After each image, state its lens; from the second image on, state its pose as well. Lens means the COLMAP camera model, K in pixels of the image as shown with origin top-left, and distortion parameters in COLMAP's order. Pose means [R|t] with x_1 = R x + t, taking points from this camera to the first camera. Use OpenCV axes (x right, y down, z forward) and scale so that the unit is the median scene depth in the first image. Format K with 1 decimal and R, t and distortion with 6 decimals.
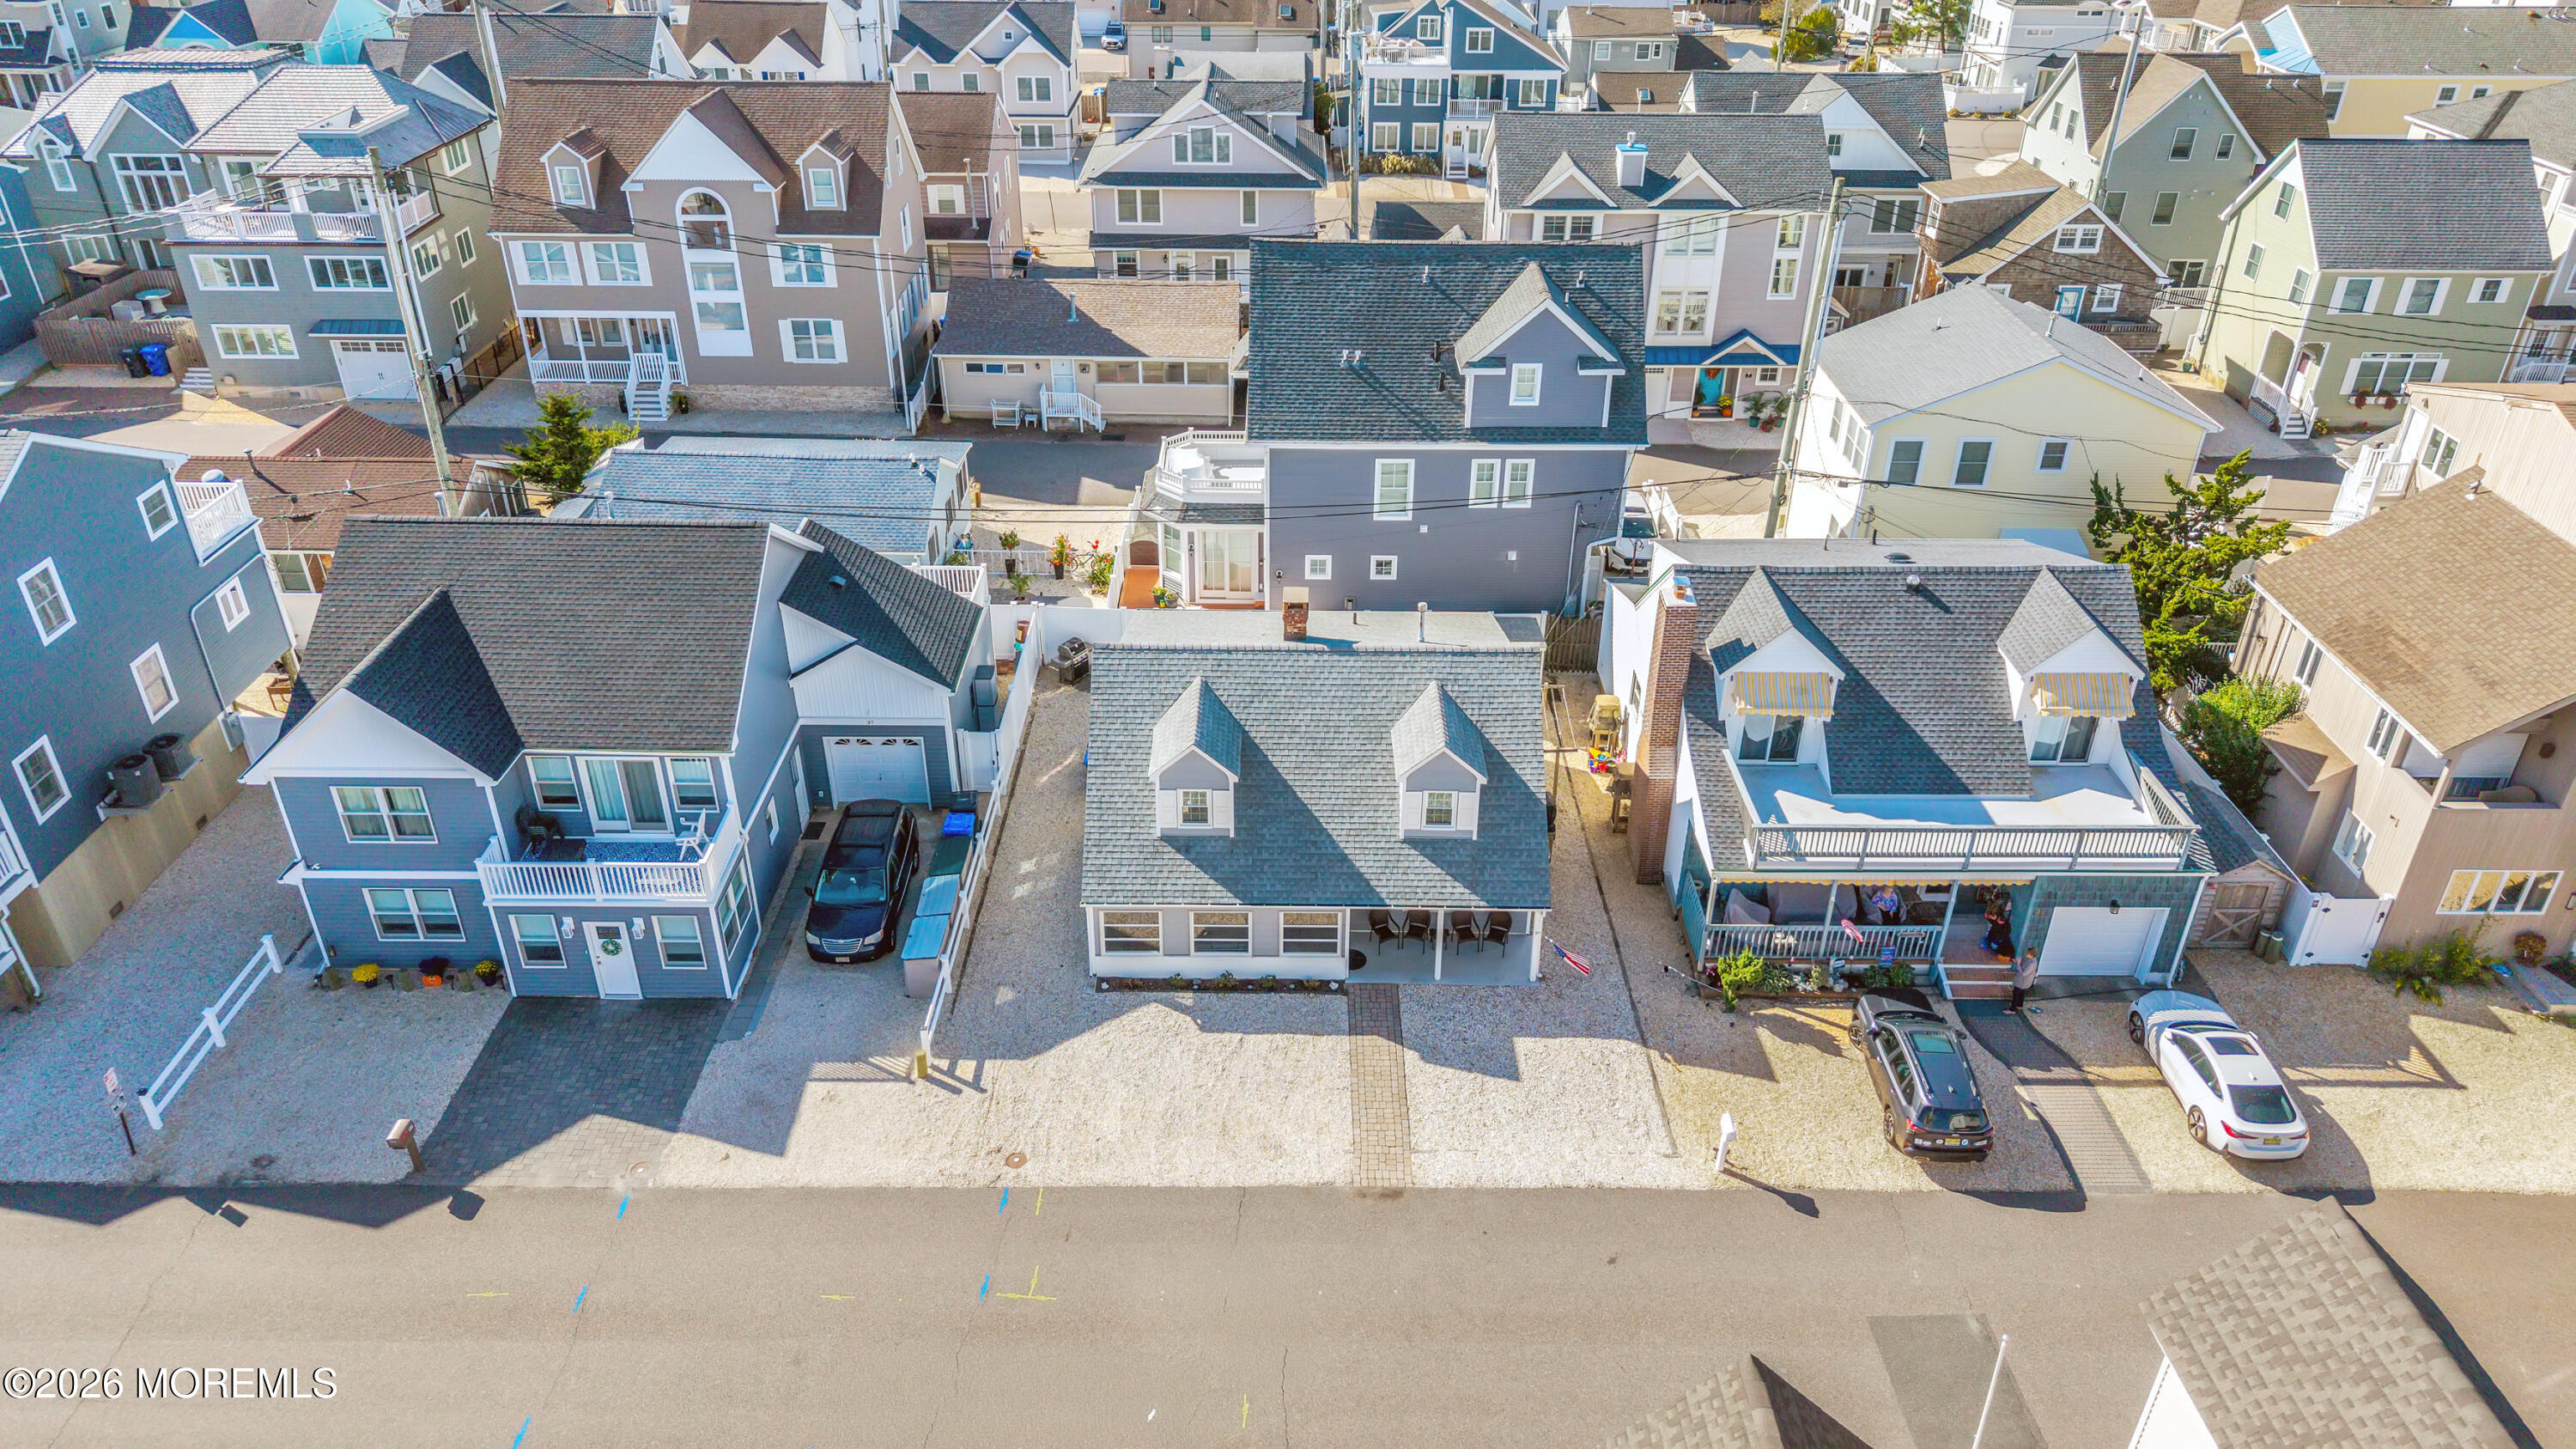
lens RADIAL K [[1720.5, 0, 1296.9], [0, 1720.5, 733.4], [0, 0, 1]] dist [0.056983, -0.072863]
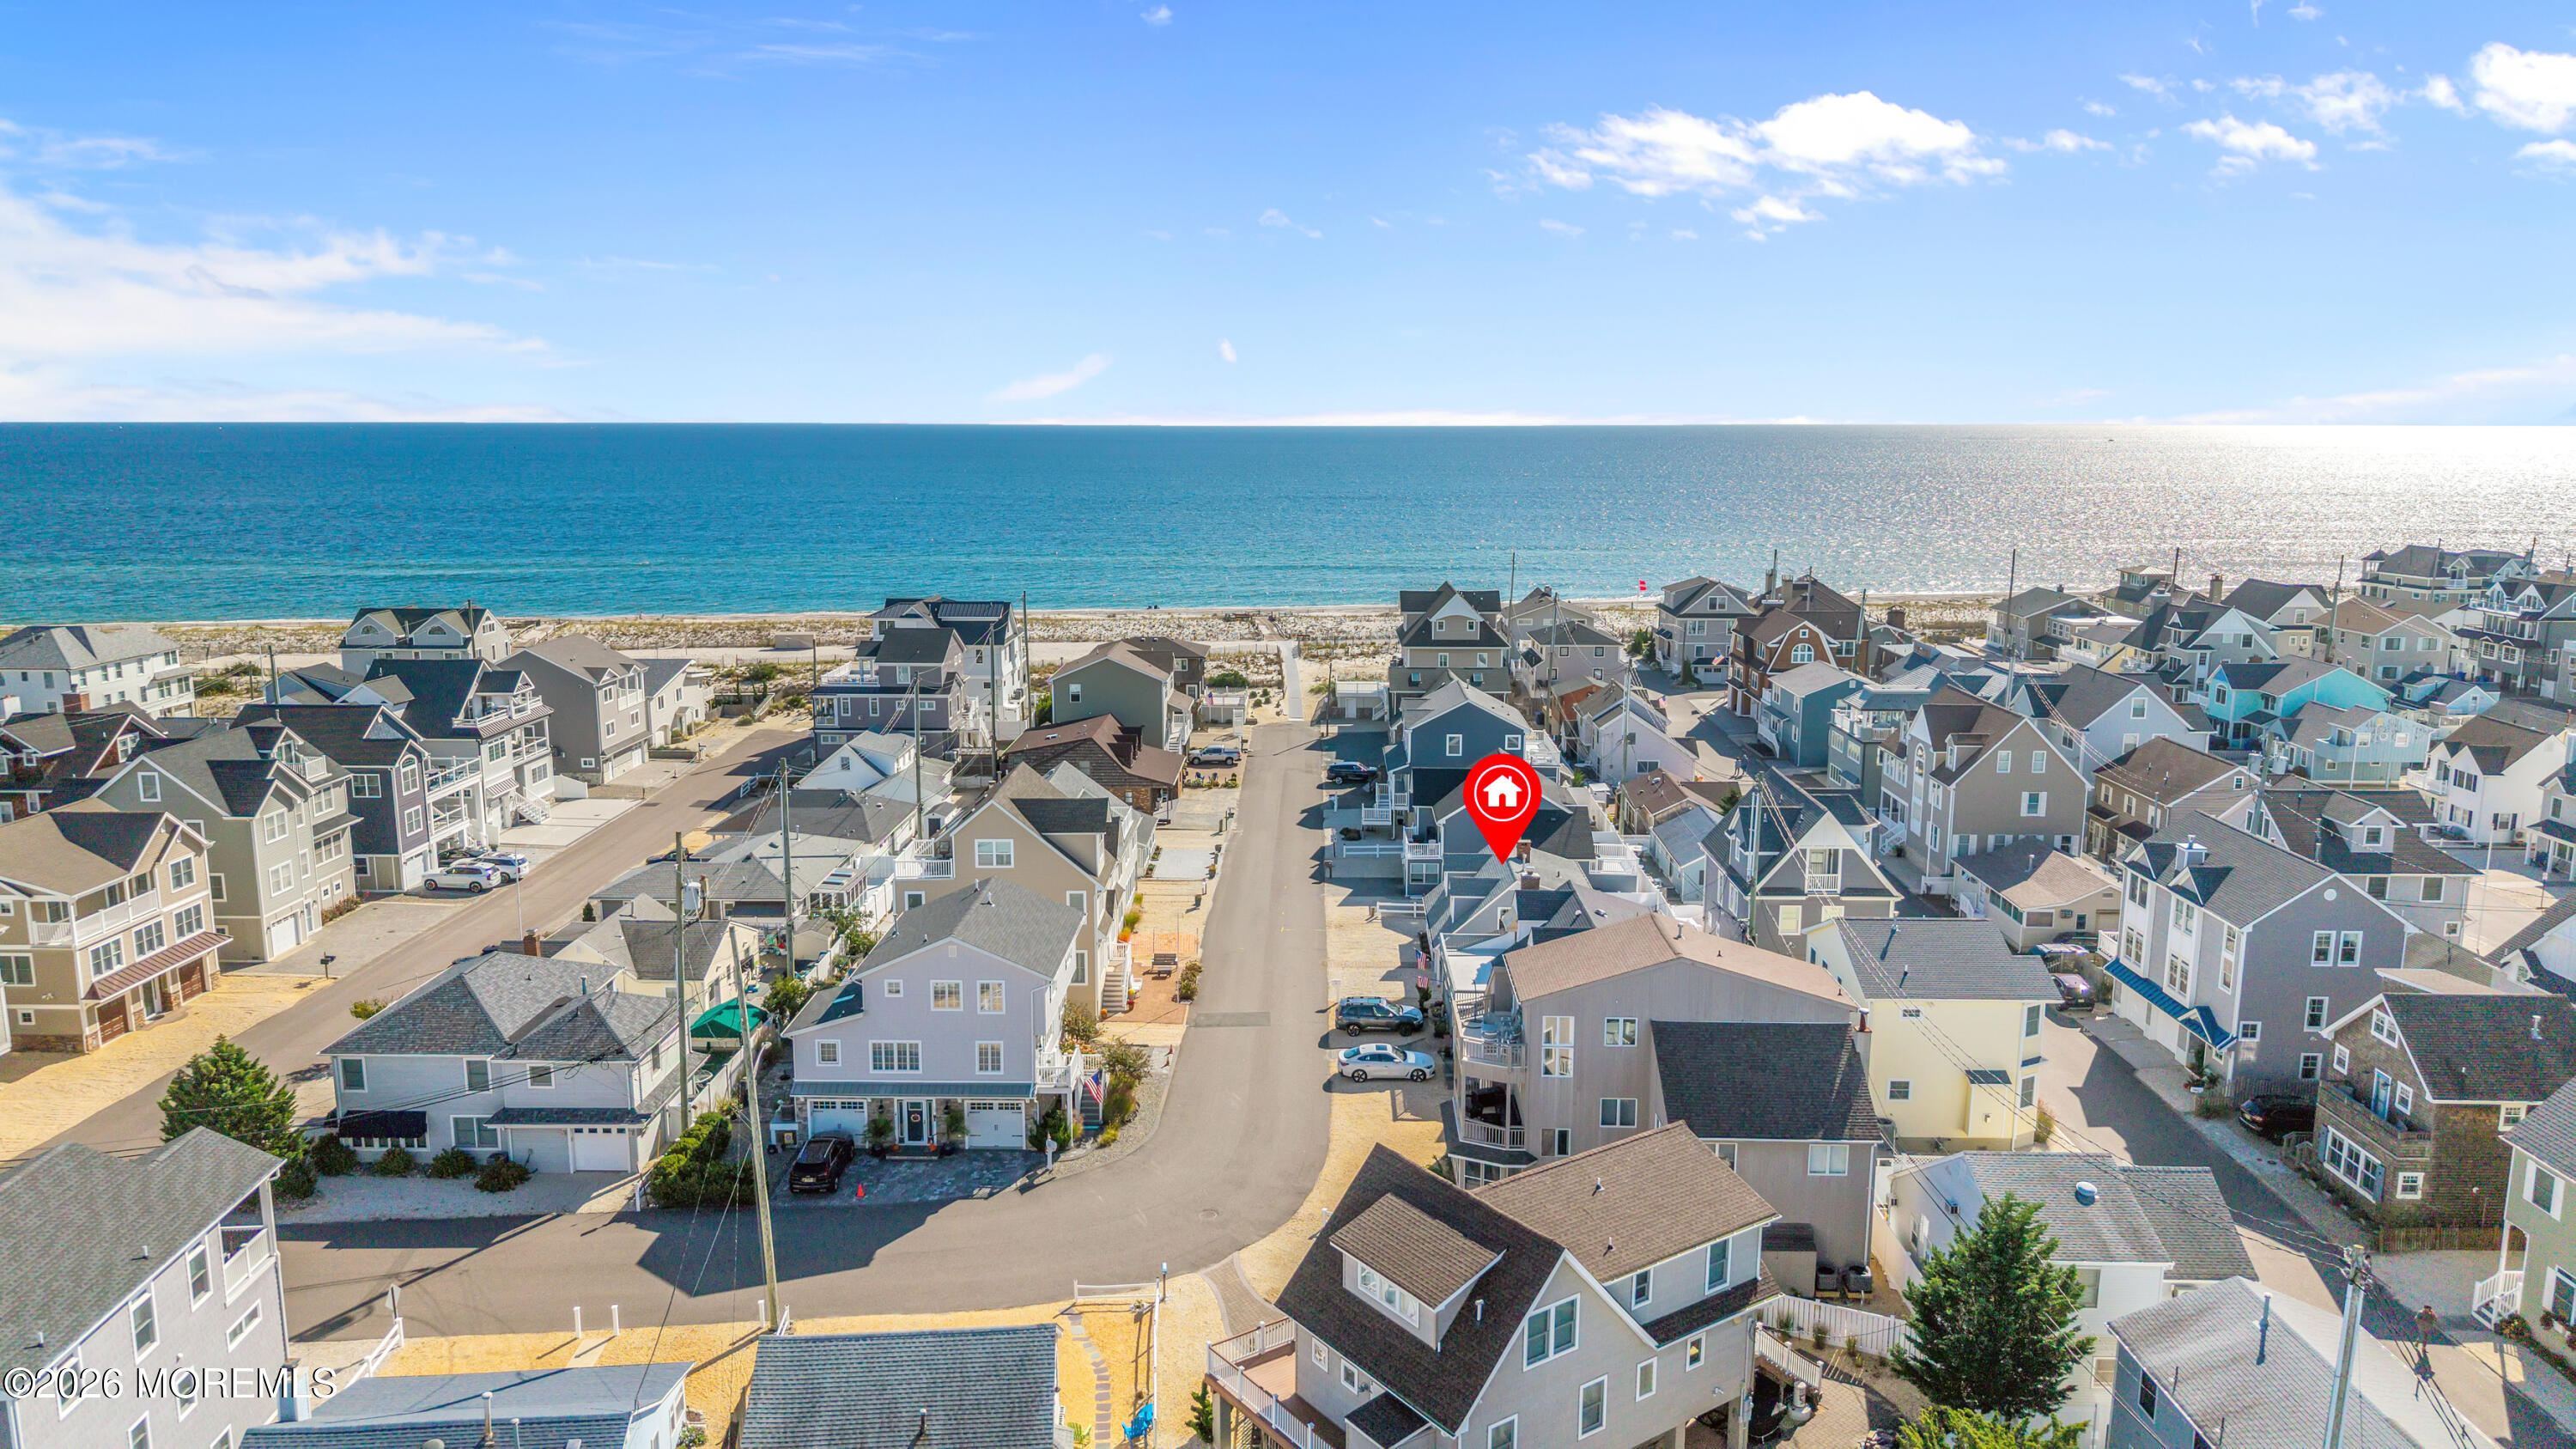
lens RADIAL K [[1720.5, 0, 1296.9], [0, 1720.5, 733.4], [0, 0, 1]] dist [0.056983, -0.072863]
pose [[-0.019895, 0.169711, -0.985293, 1.974088], [-0.514778, 0.843083, 0.155610, -0.348313], [0.857093, 0.510303, 0.070591, 0.360612]]
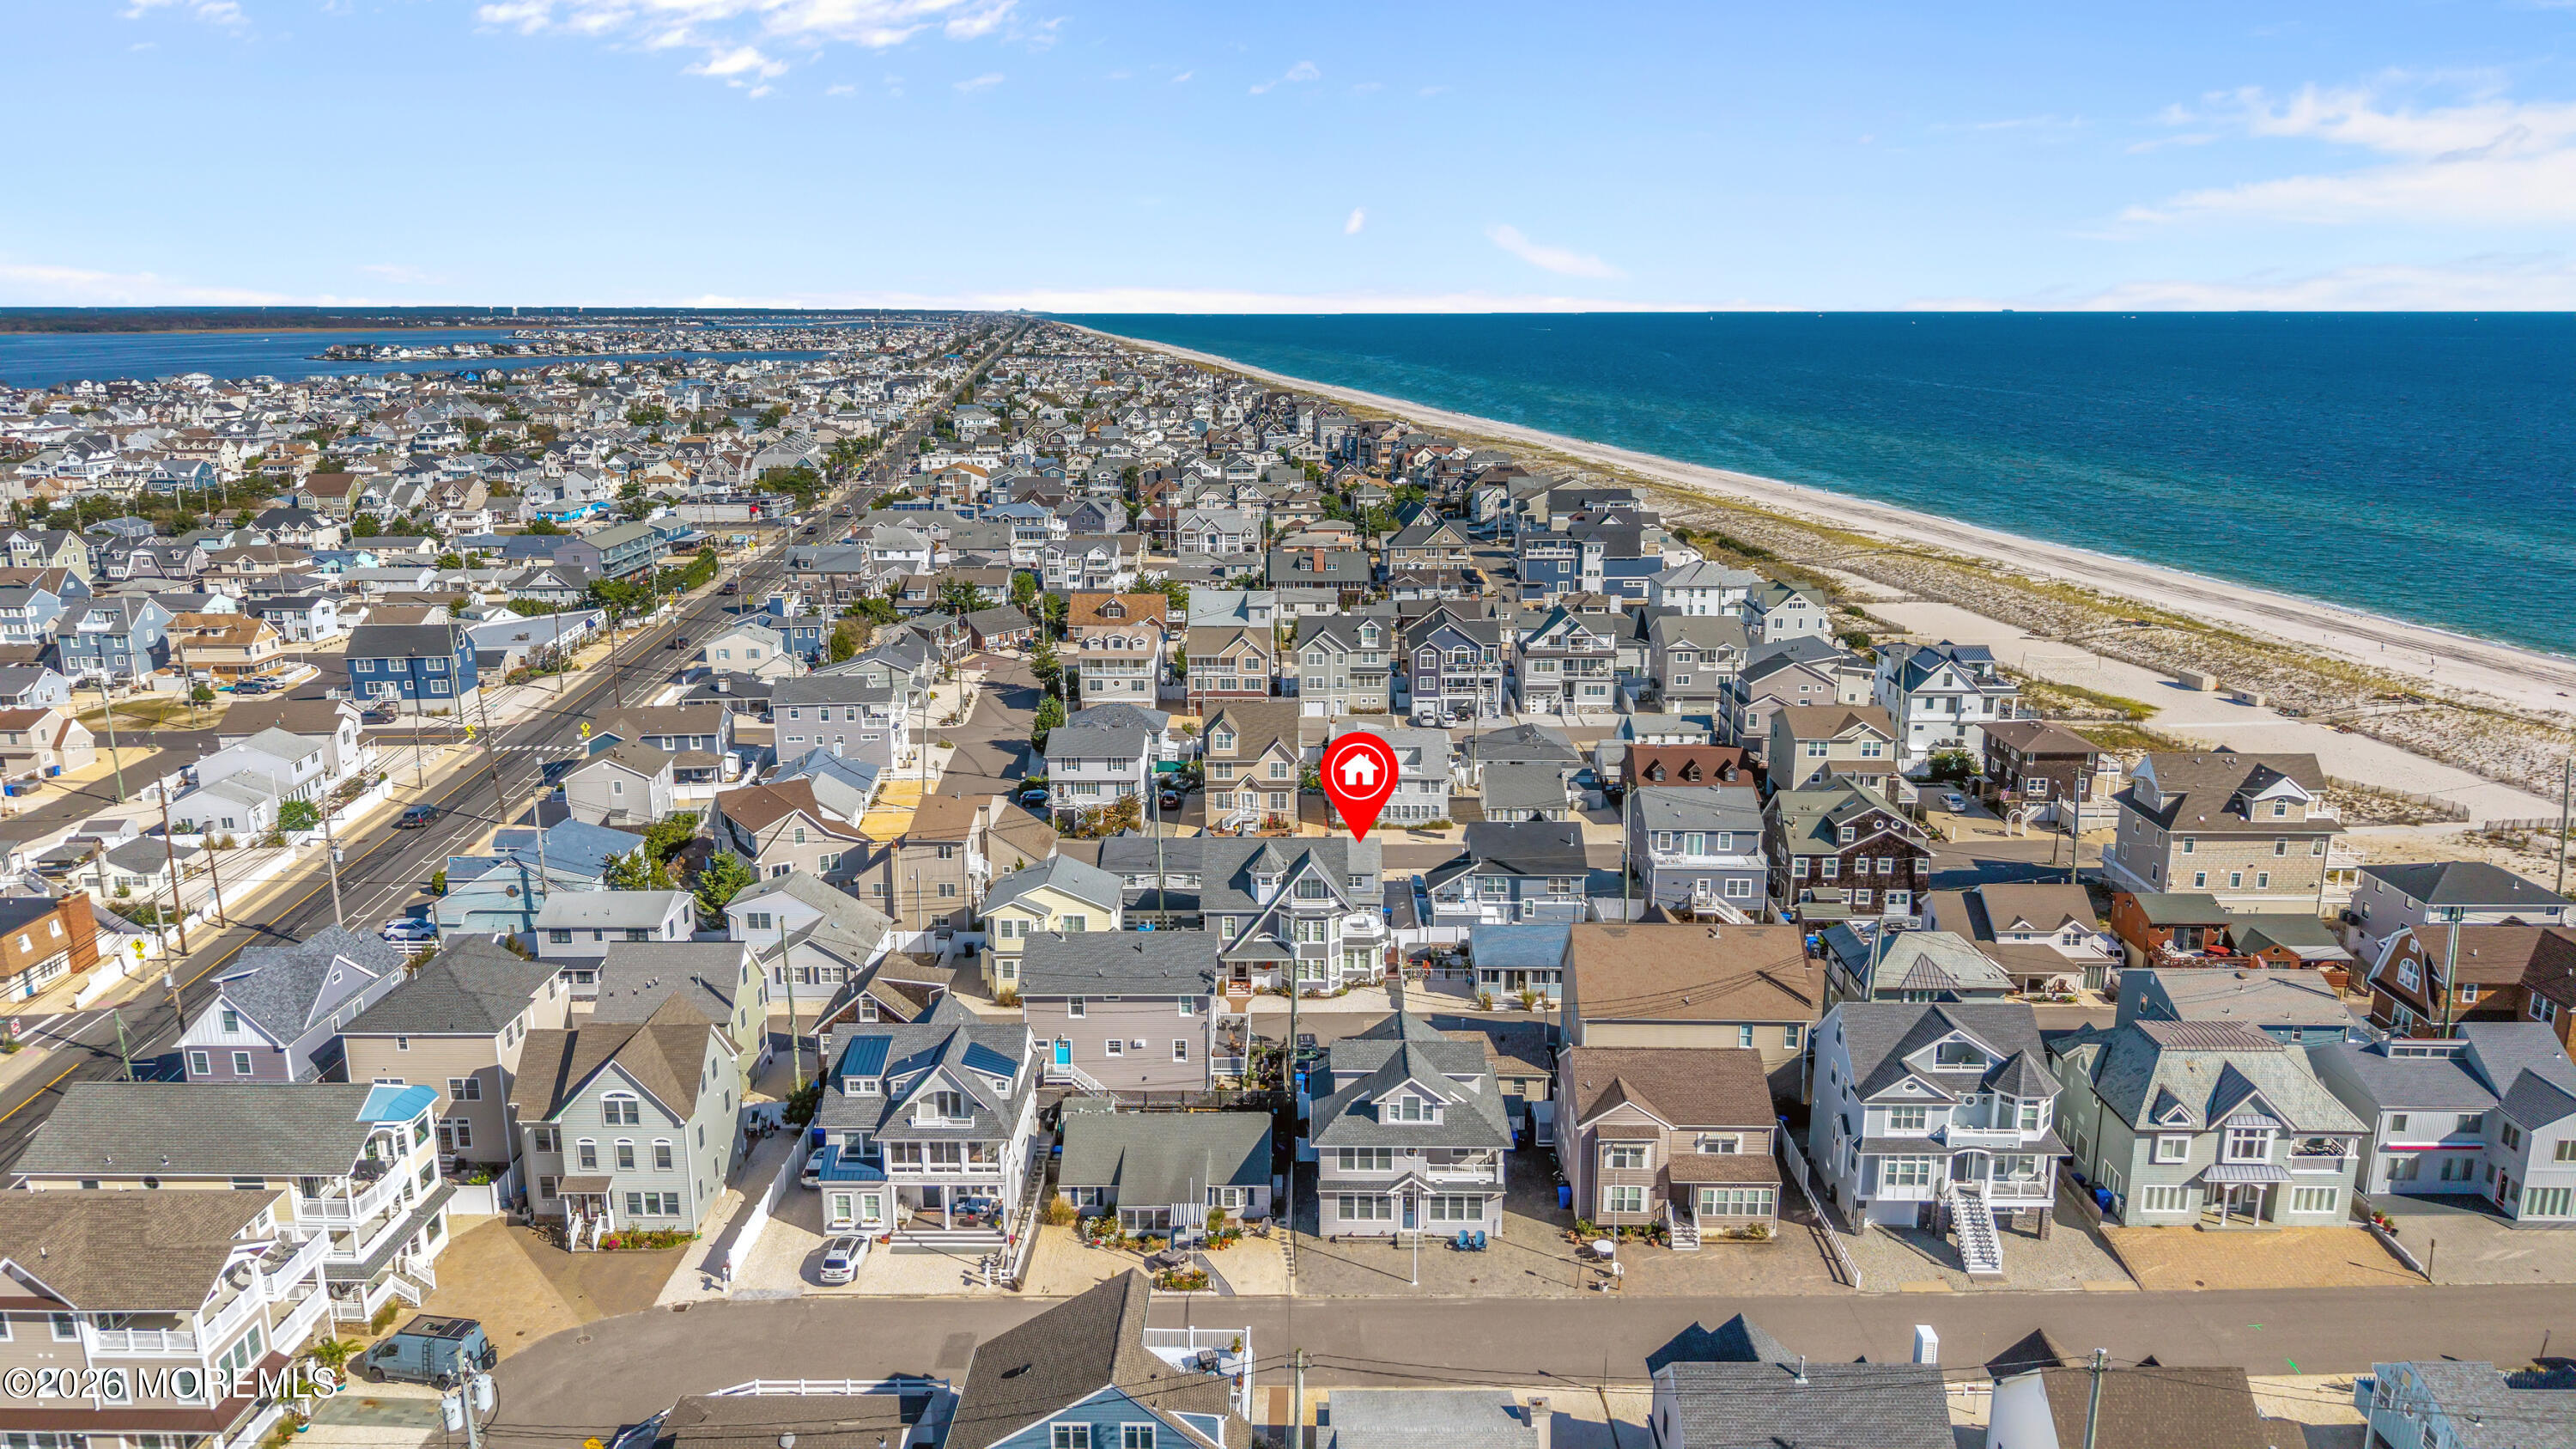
lens RADIAL K [[1736.9, 0, 1278.4], [0, 1736.9, 788.5], [0, 0, 1]] dist [0.057941, -0.085149]
pose [[-0.999740, -0.013627, 0.018268, 0.017599], [0.003867, 0.688514, 0.725213, -2.321307], [-0.022460, 0.725095, -0.688282, 2.838851]]
